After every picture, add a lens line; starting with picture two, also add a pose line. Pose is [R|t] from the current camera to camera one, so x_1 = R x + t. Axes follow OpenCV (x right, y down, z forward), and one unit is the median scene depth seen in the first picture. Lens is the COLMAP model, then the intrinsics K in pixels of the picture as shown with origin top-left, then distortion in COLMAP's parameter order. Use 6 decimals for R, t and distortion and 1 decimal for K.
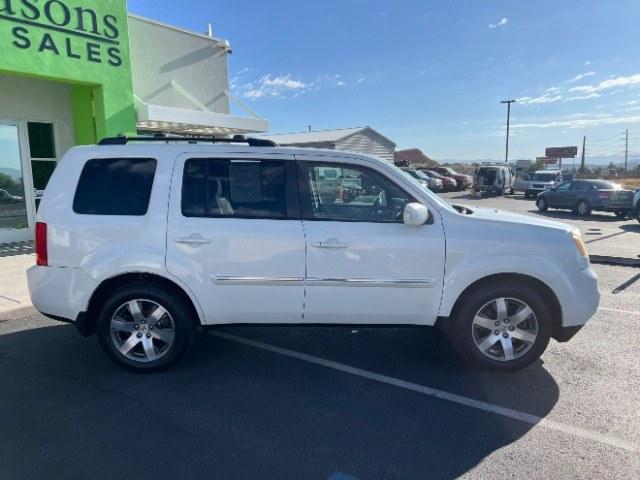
lens RADIAL K [[485.1, 0, 319.9], [0, 485.1, 242.0], [0, 0, 1]] dist [0.054549, -0.047100]
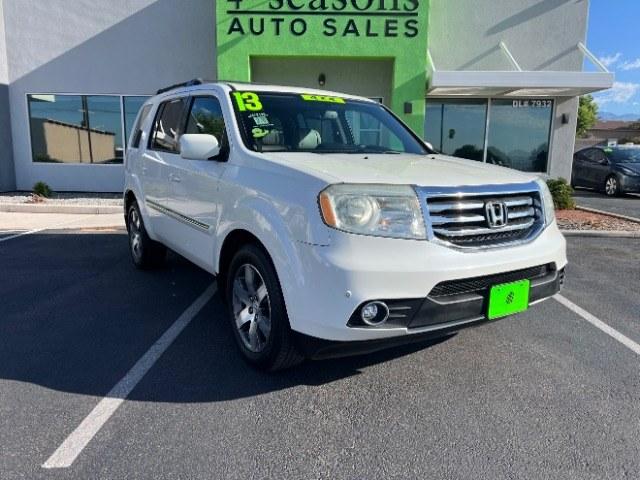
lens RADIAL K [[485.1, 0, 327.1], [0, 485.1, 239.7], [0, 0, 1]] dist [0.054549, -0.047100]
pose [[0.564701, 0.159133, -0.809808, 0.463037], [-0.141117, 0.985402, 0.095233, -0.002625], [0.813141, 0.060500, 0.578914, 0.302818]]
